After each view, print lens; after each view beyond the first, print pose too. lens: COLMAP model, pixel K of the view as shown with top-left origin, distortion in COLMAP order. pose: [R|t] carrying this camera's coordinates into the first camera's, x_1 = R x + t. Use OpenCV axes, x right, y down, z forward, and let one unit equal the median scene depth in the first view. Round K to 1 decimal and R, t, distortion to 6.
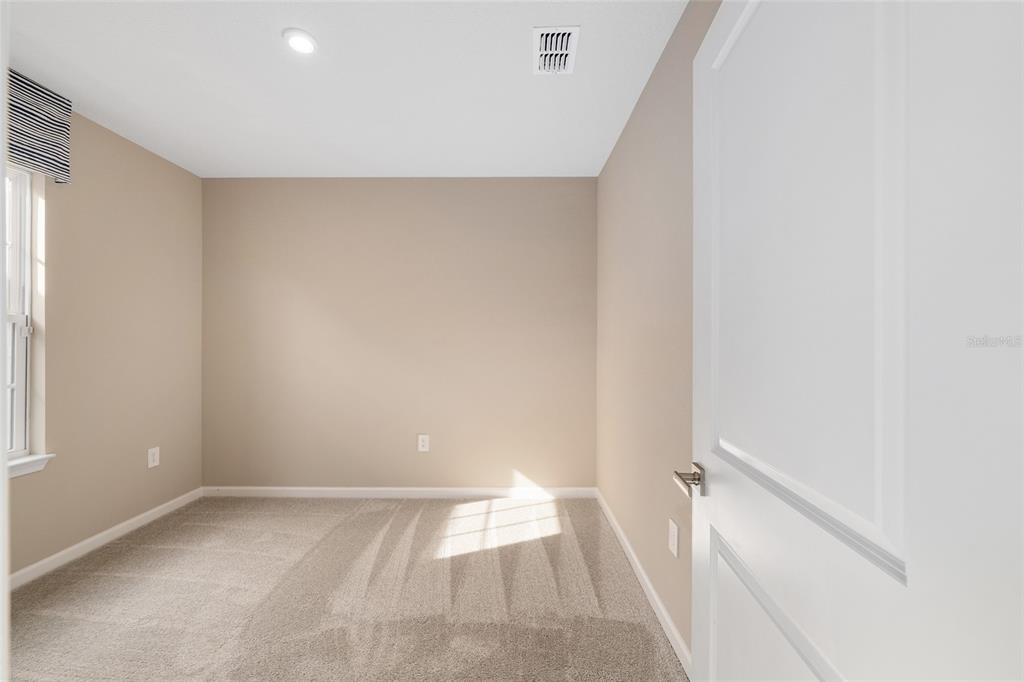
lens RADIAL K [[405.0, 0, 519.6], [0, 405.0, 342.8], [0, 0, 1]] dist [0.000286, 0.001022]
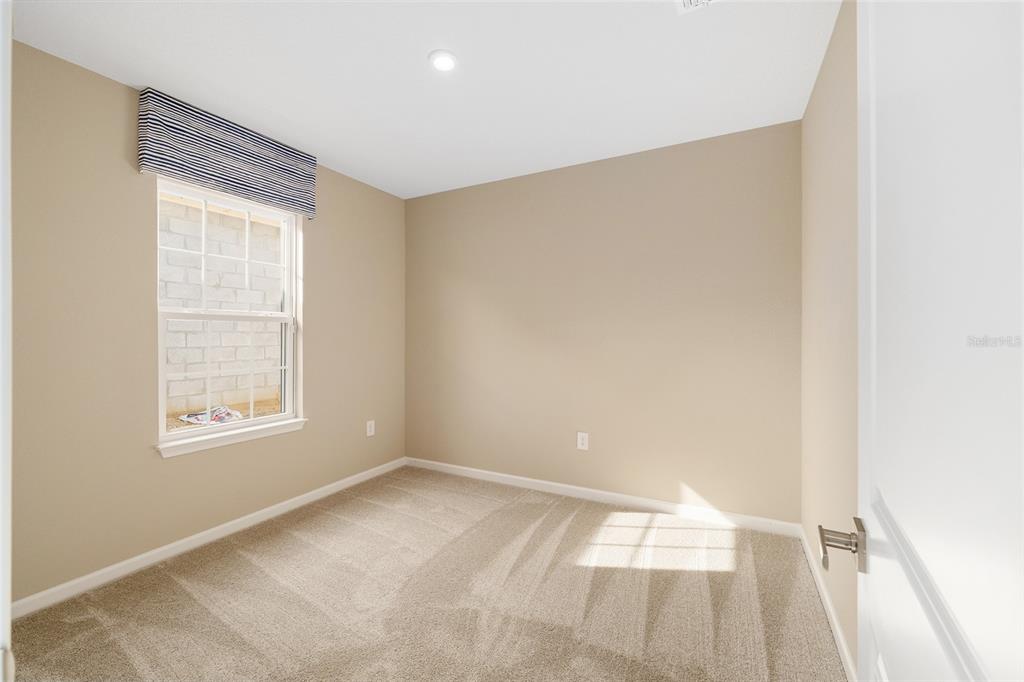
lens RADIAL K [[420.1, 0, 511.1], [0, 420.1, 335.5], [0, 0, 1]] dist [-0.000416, 0.000636]
pose [[0.886764, -0.005552, -0.462188, 0.110931], [0.004509, 0.999984, -0.003362, 0.002589], [0.462200, 0.000898, 0.886776, 0.065914]]
